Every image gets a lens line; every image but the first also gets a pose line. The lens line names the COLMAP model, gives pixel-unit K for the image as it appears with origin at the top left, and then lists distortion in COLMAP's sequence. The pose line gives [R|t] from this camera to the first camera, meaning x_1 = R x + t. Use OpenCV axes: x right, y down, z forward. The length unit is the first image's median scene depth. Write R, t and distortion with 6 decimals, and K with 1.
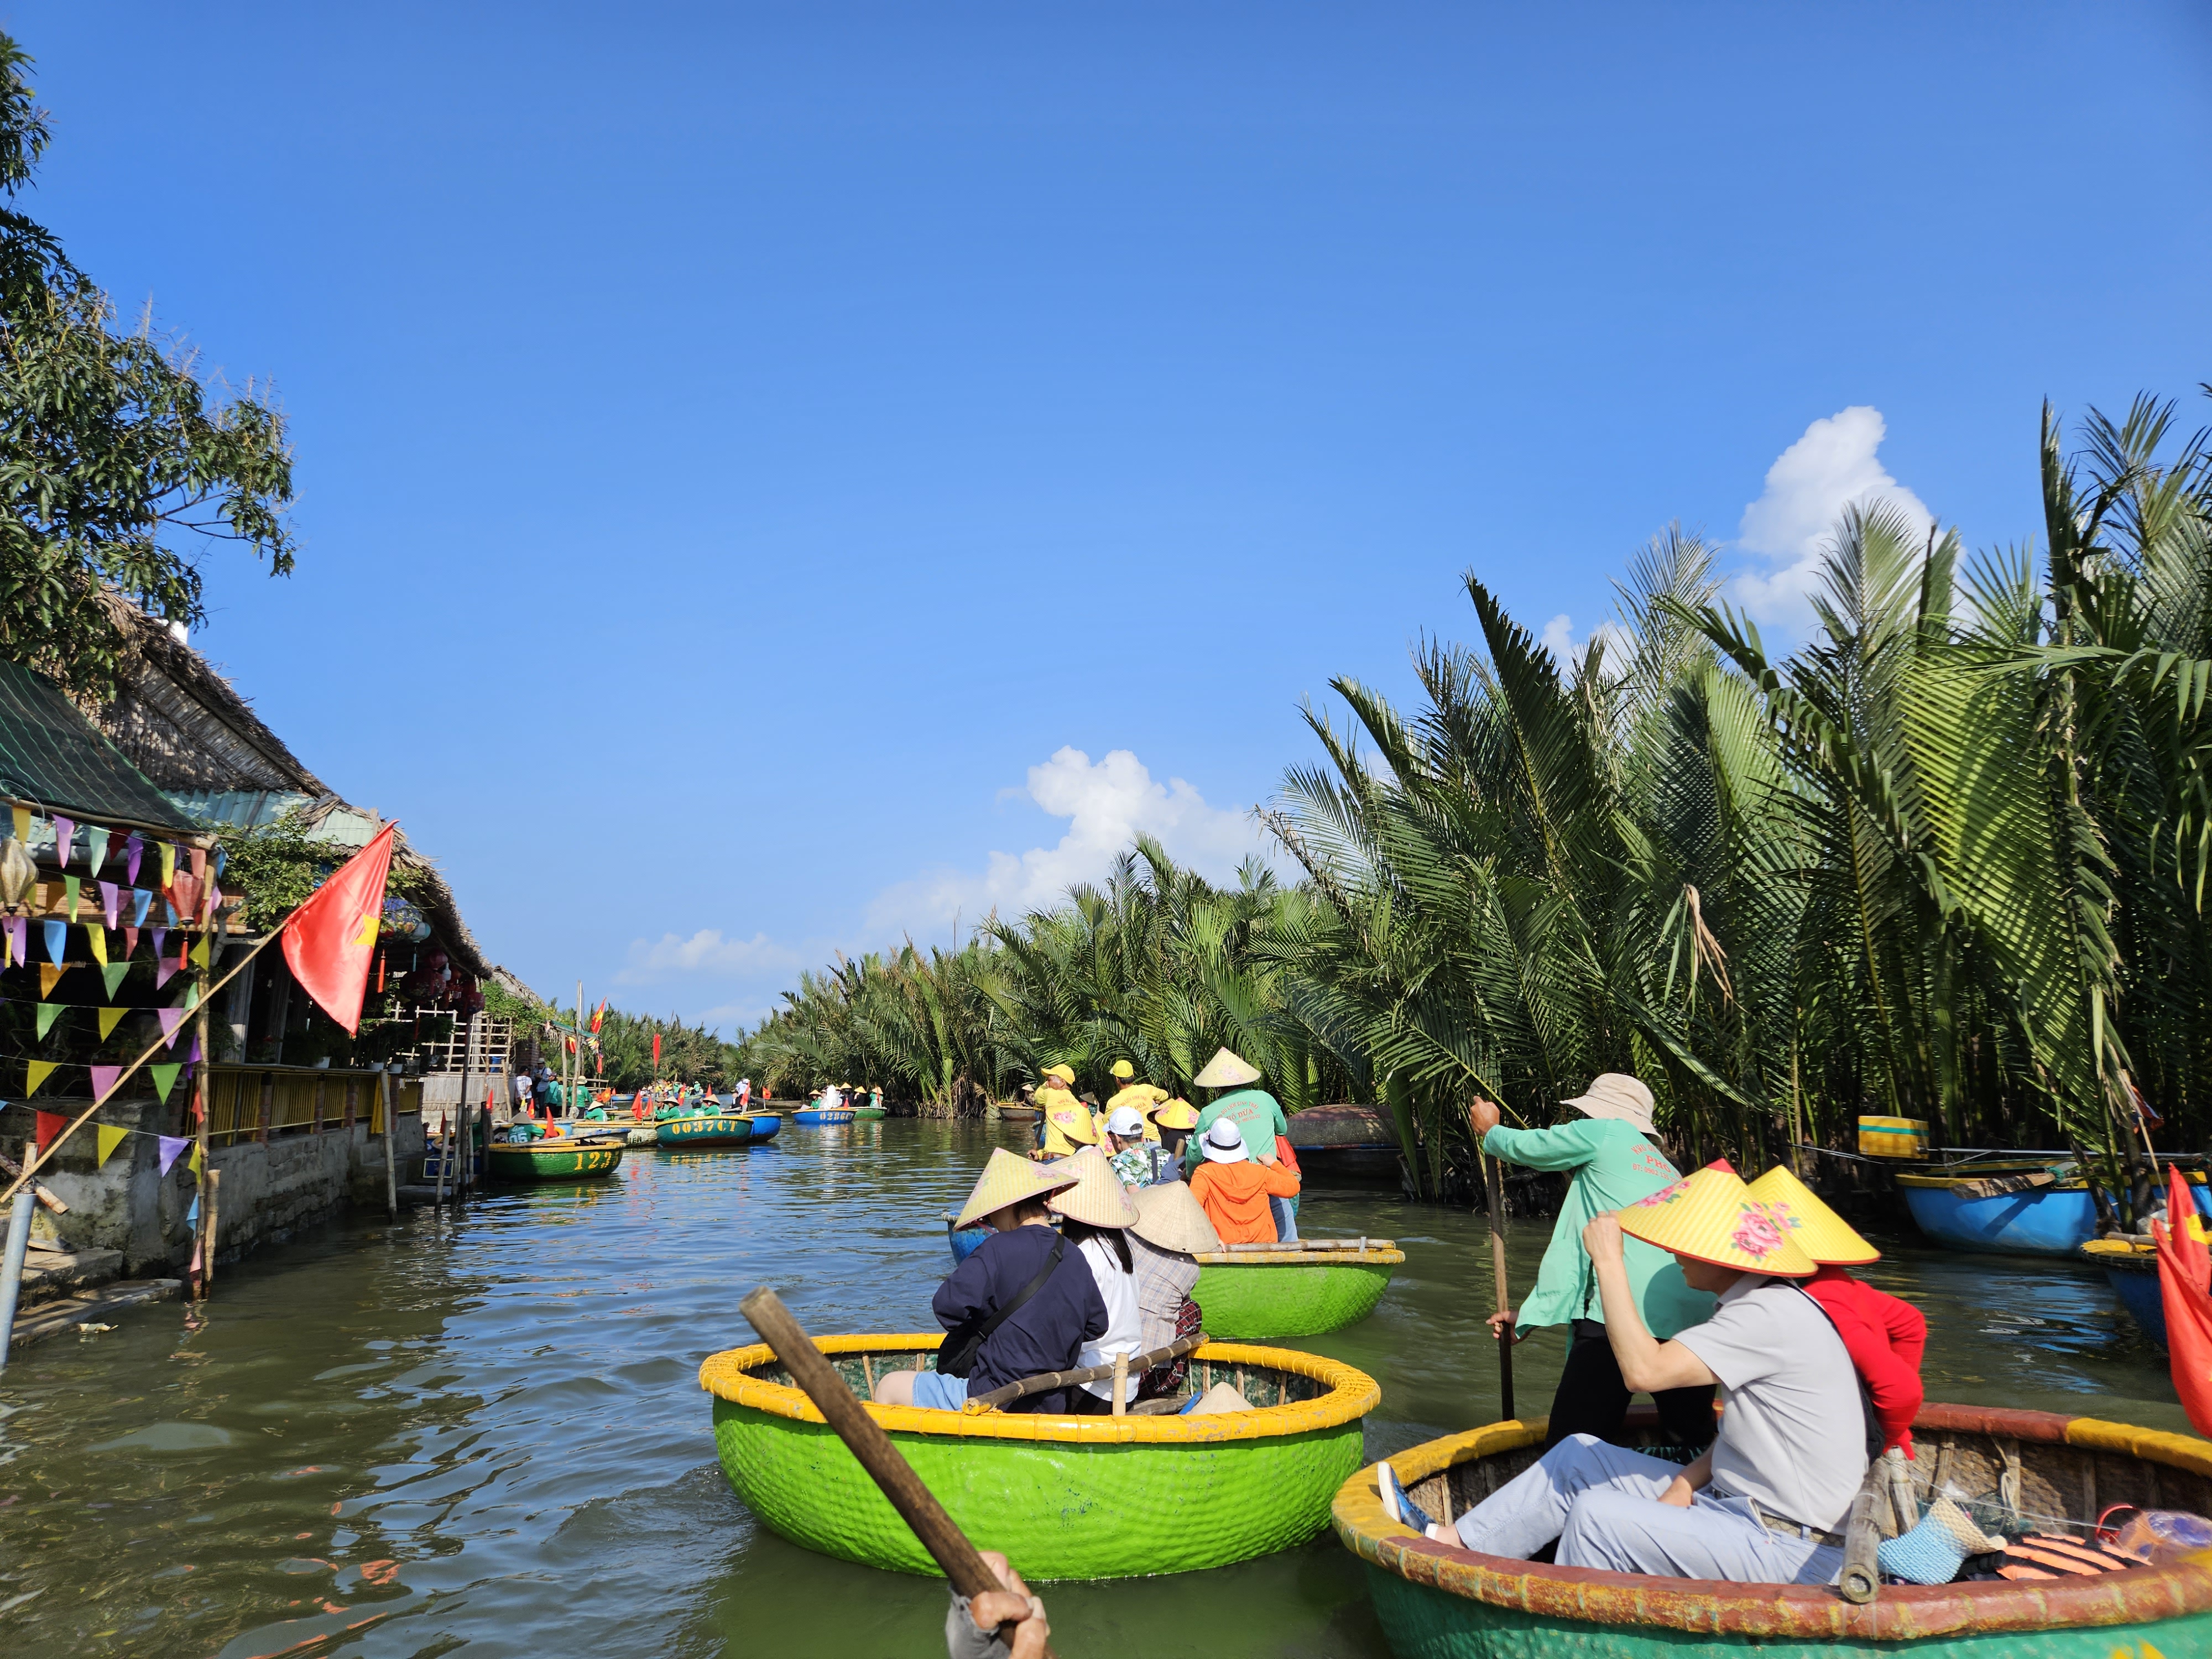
lens RADIAL K [[1525.7, 0, 1112.0], [0, 1525.7, 804.7], [0, 0, 1]] dist [0.071365, -0.060018]
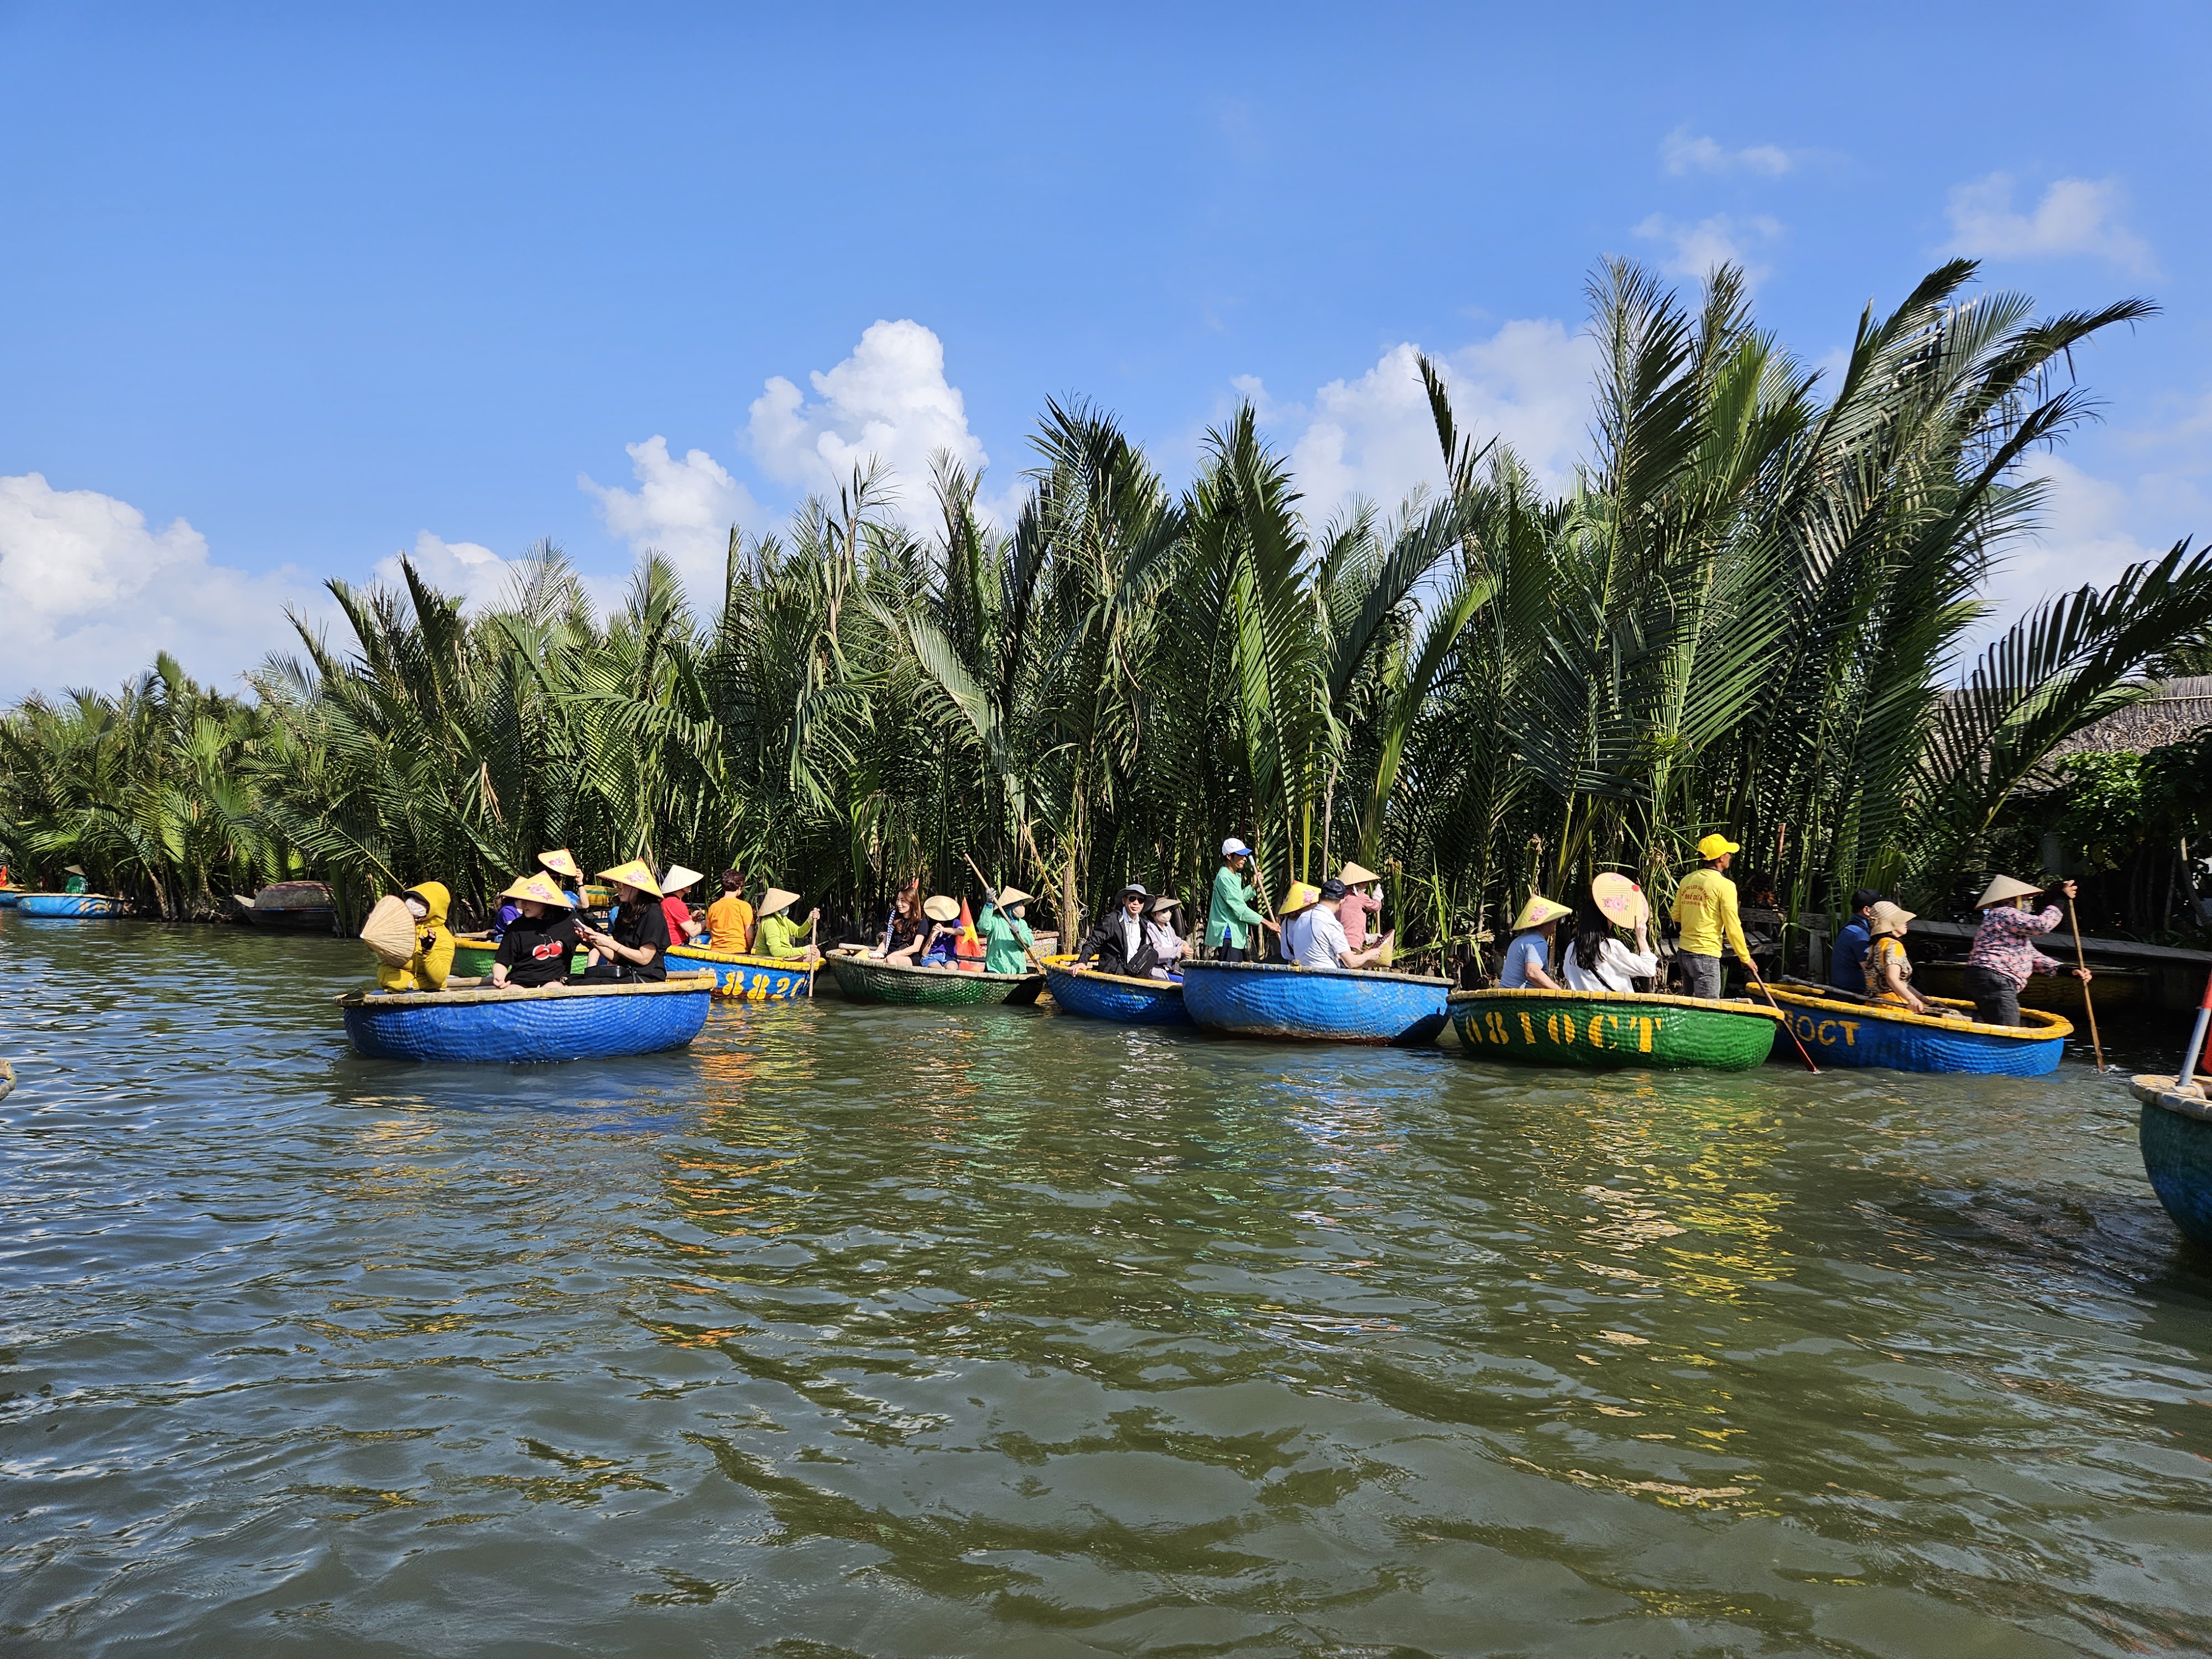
lens RADIAL K [[1525.7, 0, 1112.0], [0, 1525.7, 804.7], [0, 0, 1]] dist [0.071365, -0.060018]
pose [[0.835722, 0.063742, 0.545440, -0.006857], [-0.129972, 0.987980, 0.083684, -0.062117], [-0.533550, -0.140829, 0.833961, -0.403896]]
